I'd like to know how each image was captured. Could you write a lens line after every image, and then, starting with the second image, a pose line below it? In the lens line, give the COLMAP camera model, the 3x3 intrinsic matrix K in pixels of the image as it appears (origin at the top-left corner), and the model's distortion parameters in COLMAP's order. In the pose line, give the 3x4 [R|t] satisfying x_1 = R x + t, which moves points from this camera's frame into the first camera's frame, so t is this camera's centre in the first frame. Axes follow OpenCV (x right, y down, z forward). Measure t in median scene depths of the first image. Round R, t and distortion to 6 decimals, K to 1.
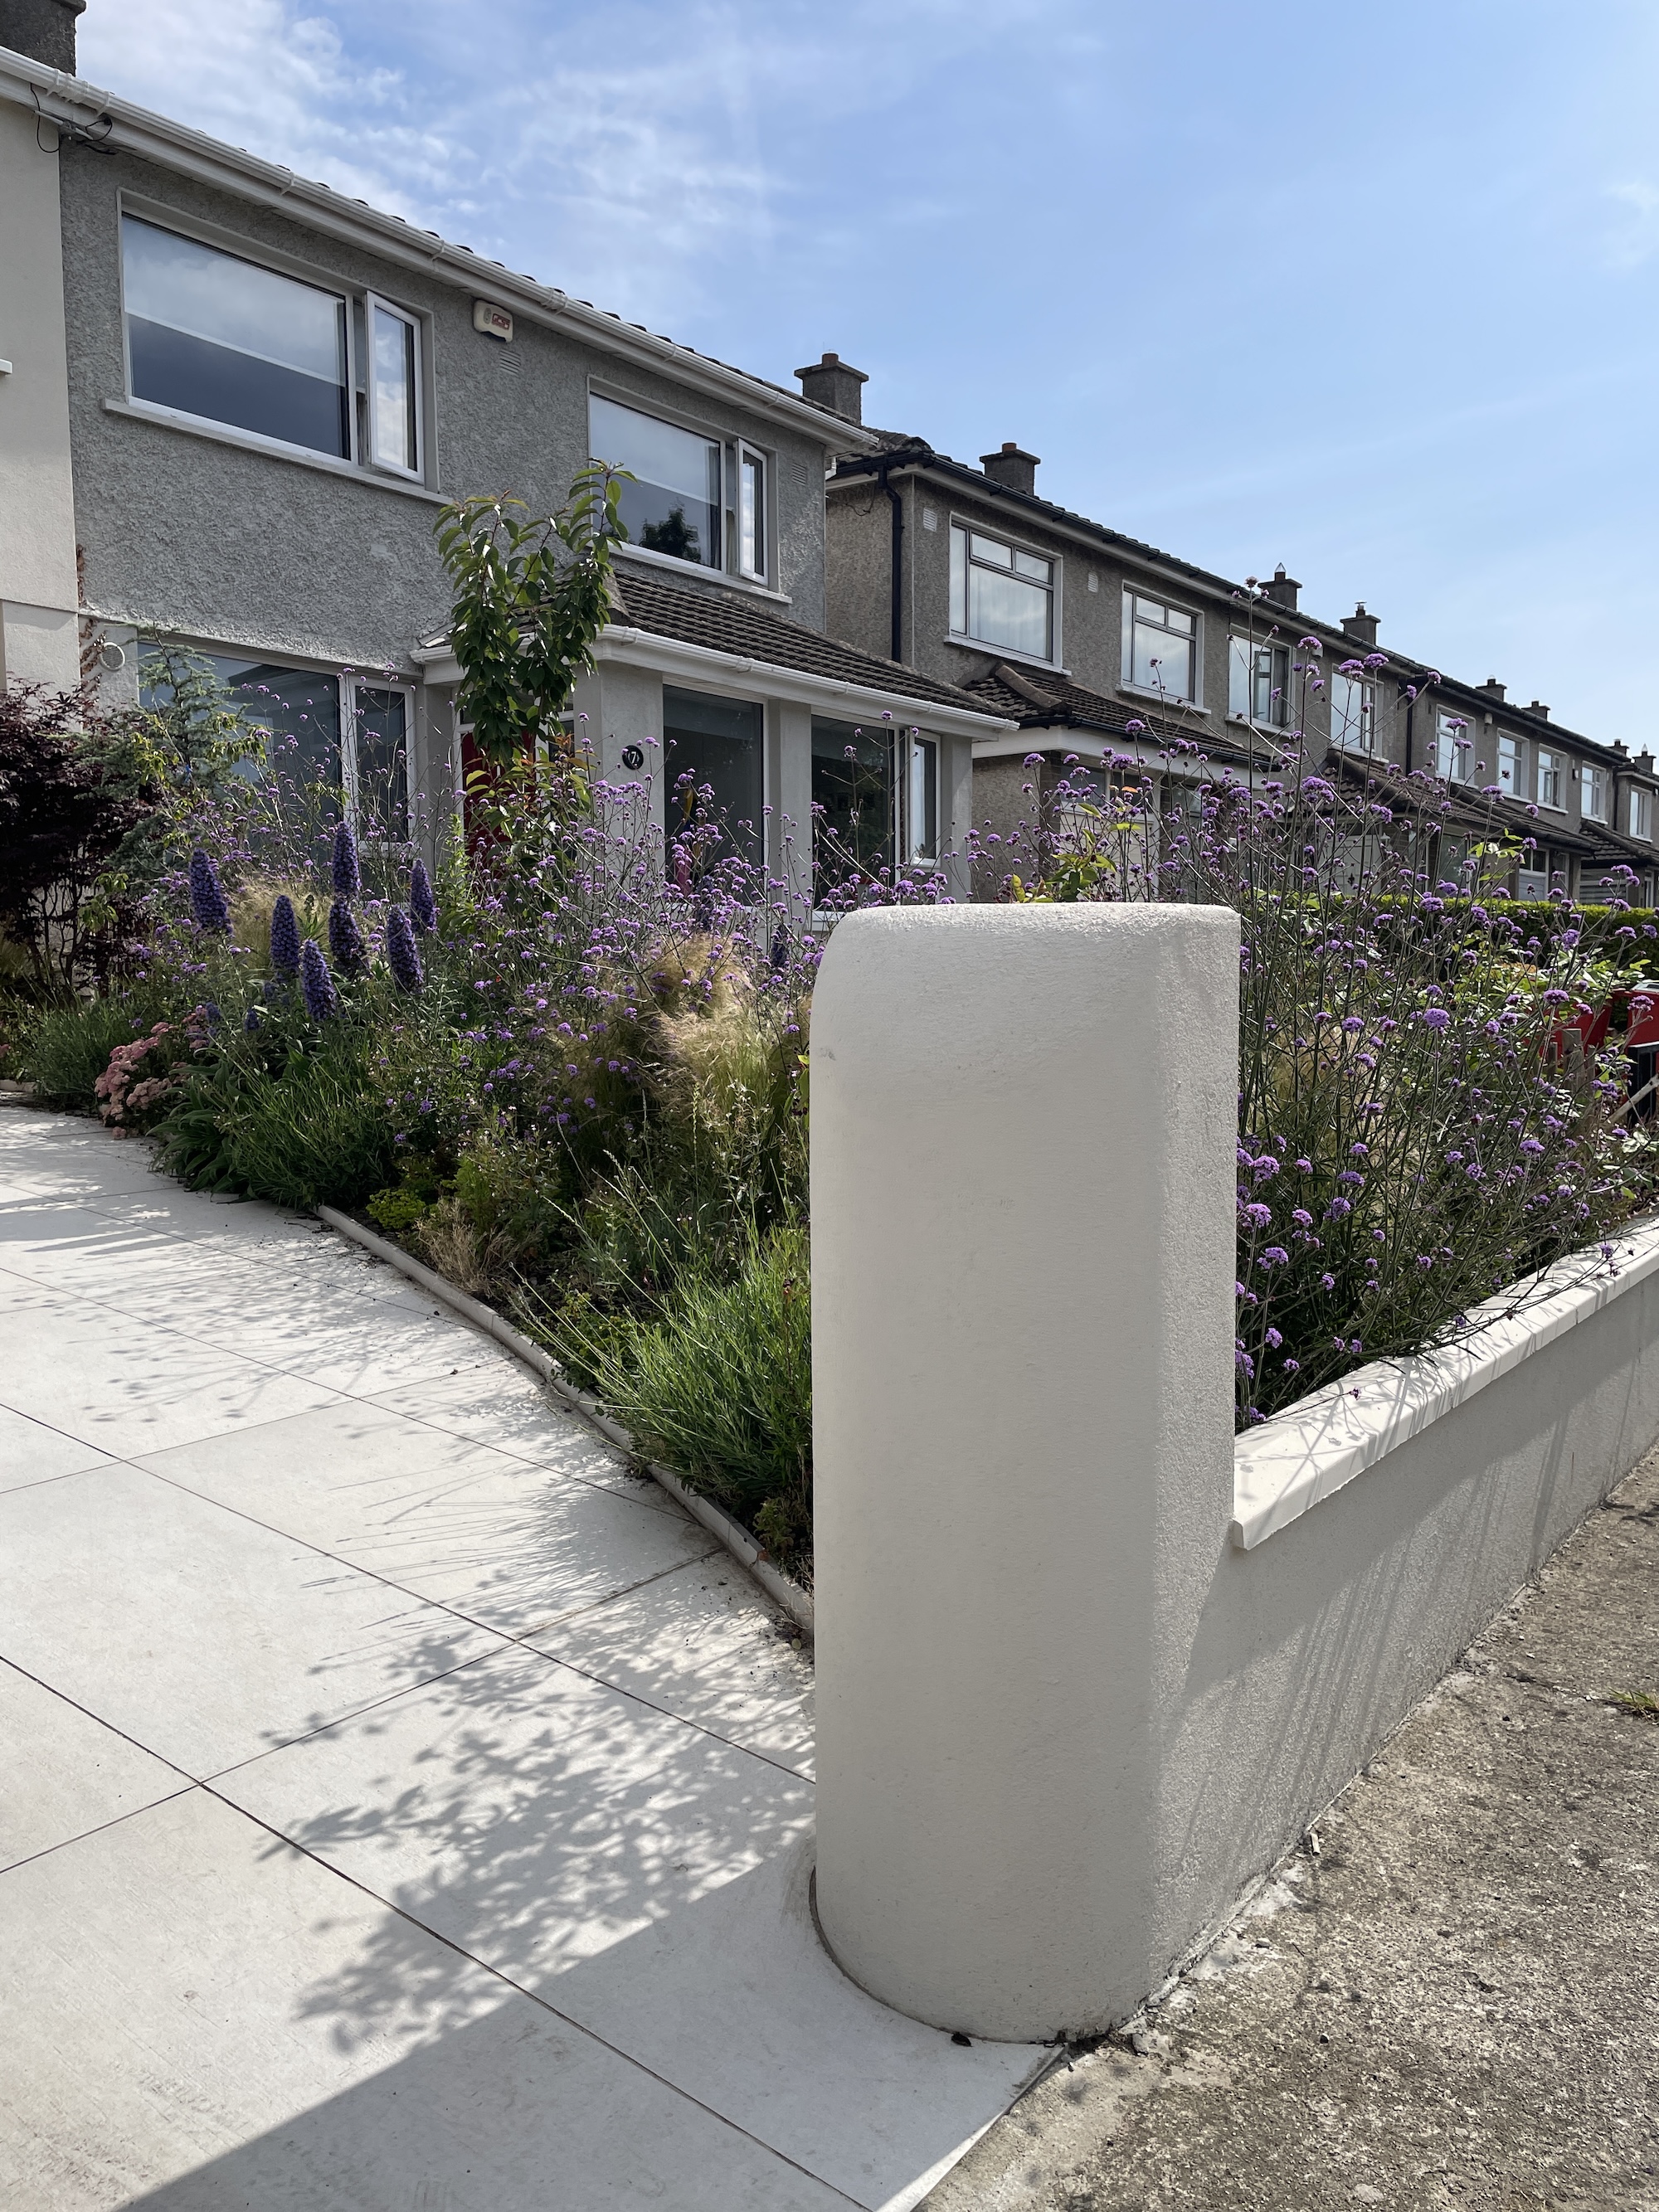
lens RADIAL K [[1683.0, 0, 829.5], [0, 1683.0, 1106.0], [0, 0, 1]] dist [0.130764, -0.149437]
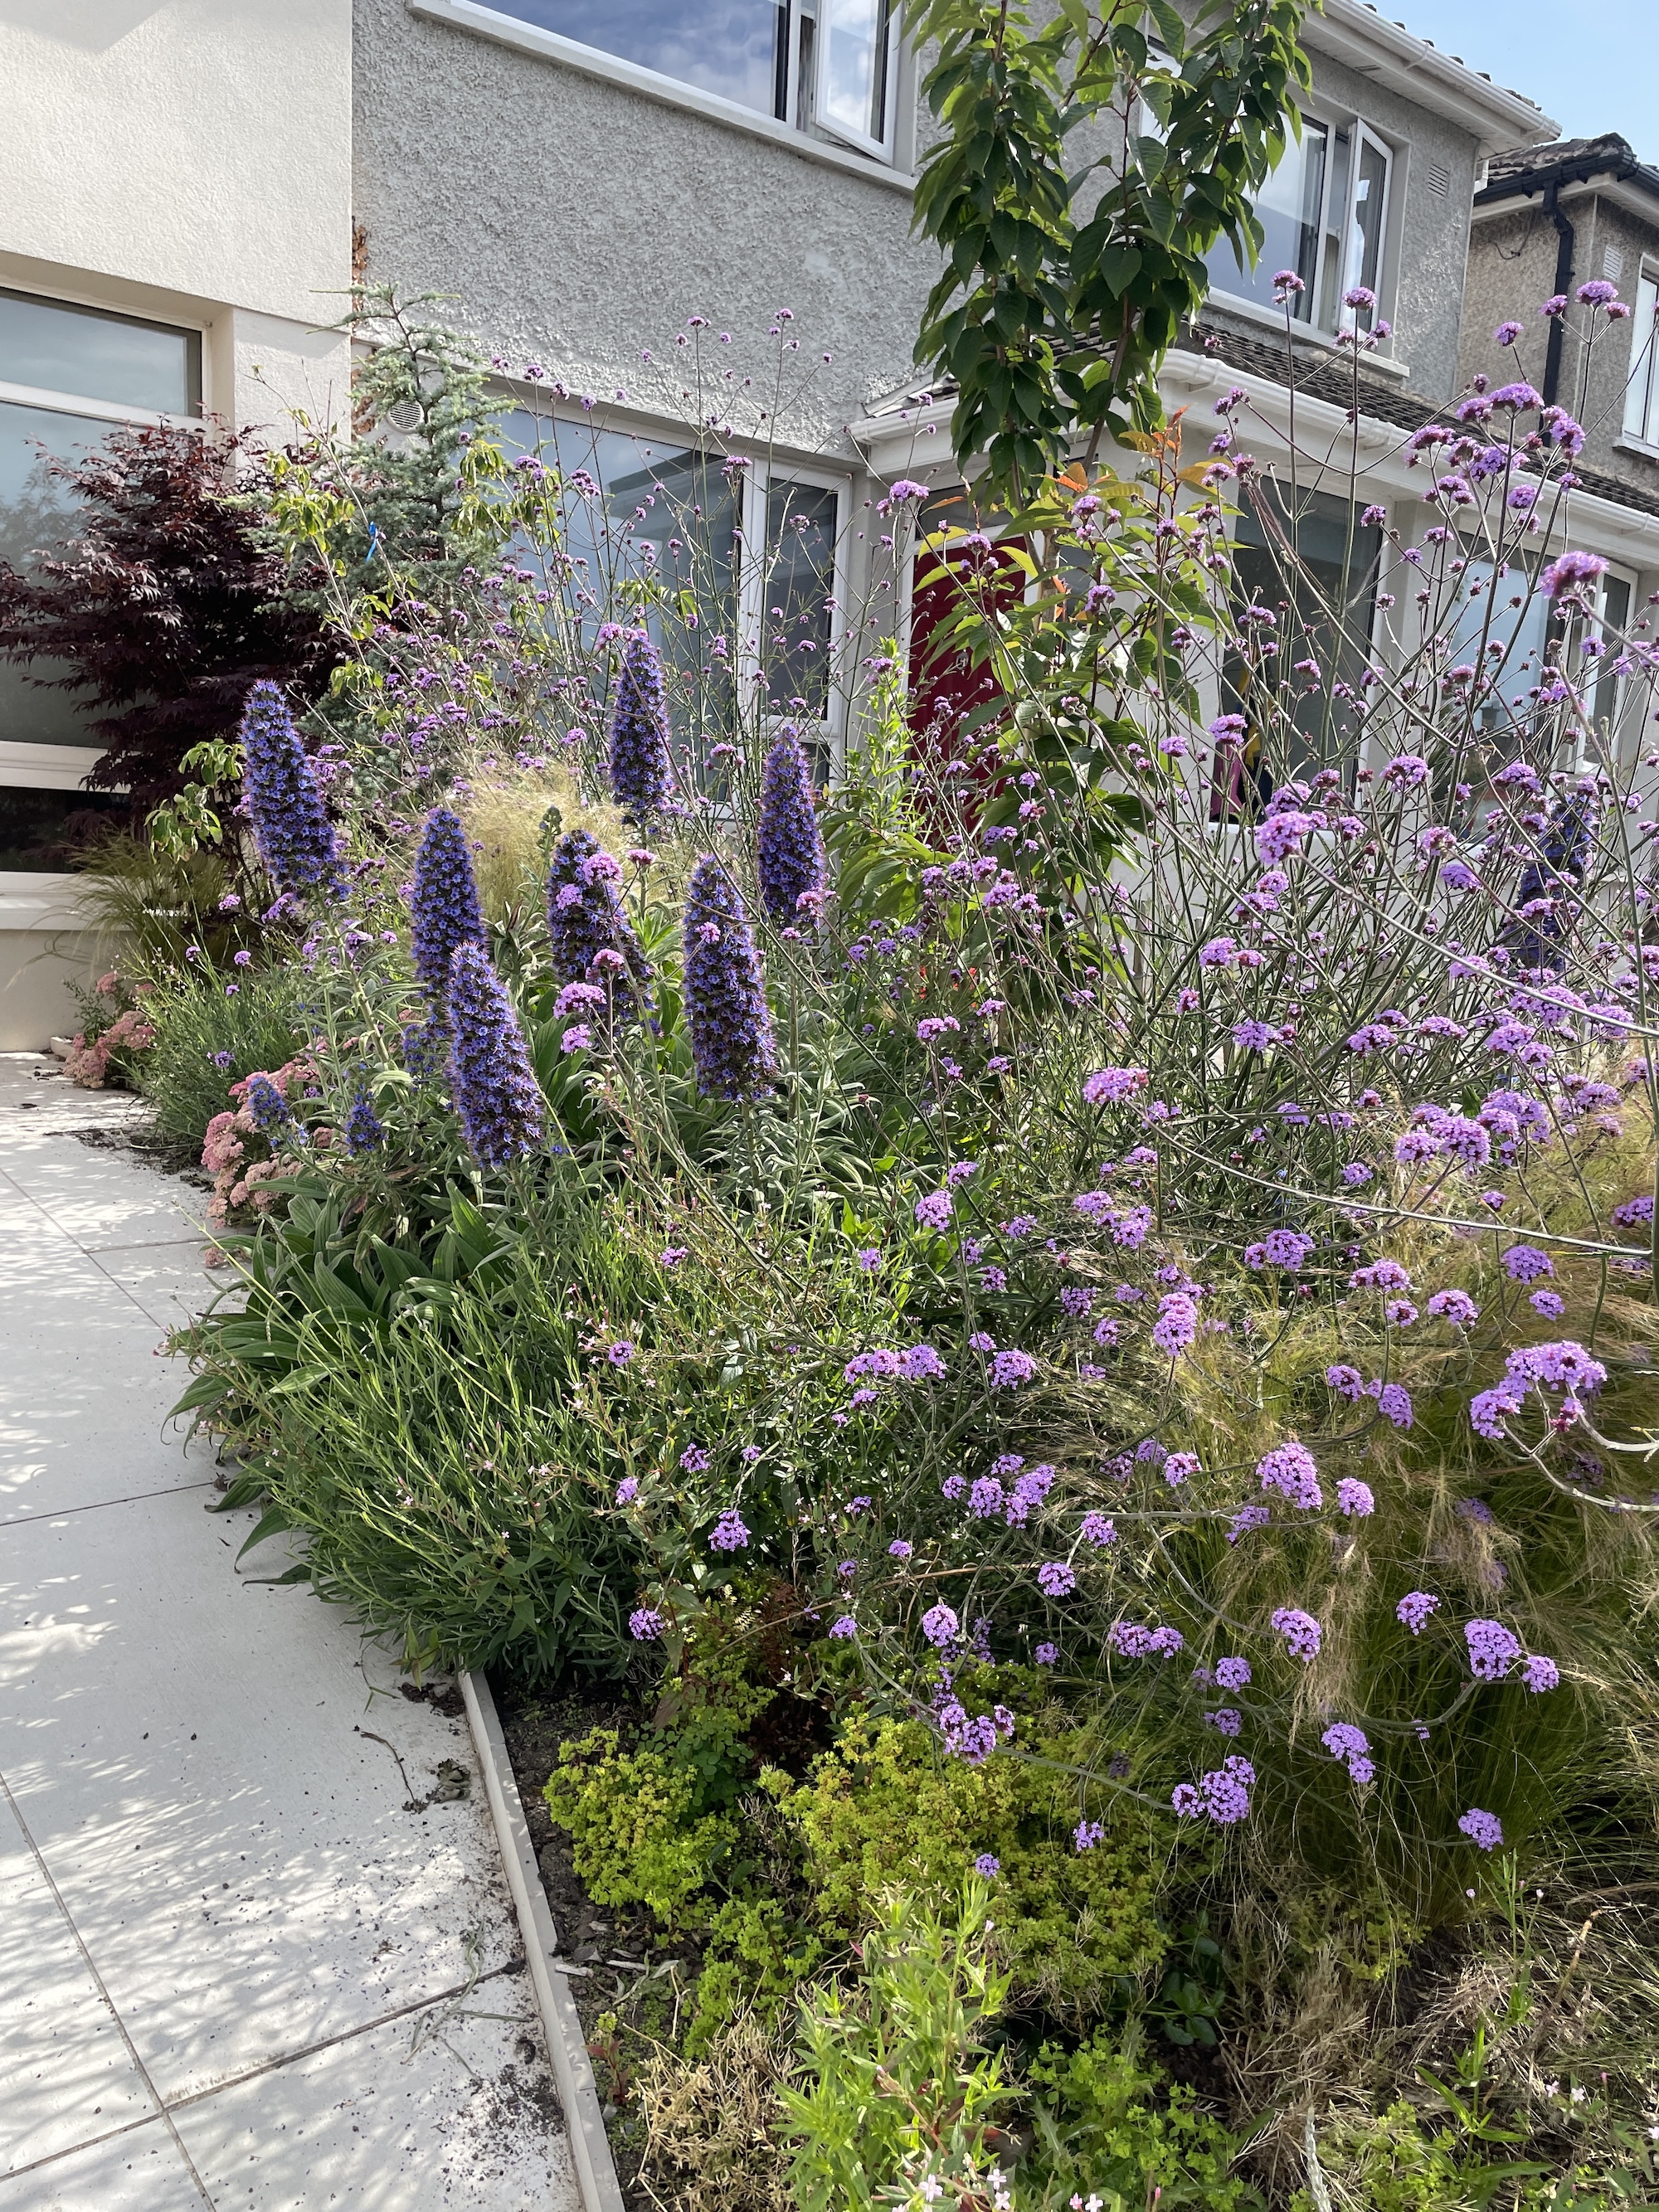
lens RADIAL K [[1683.0, 0, 829.5], [0, 1683.0, 1106.0], [0, 0, 1]] dist [0.130764, -0.149437]
pose [[0.967778, 0.083714, -0.237481, -0.075630], [-0.069805, 0.995348, 0.066402, -0.048251], [0.241935, -0.047685, 0.969120, 0.351240]]
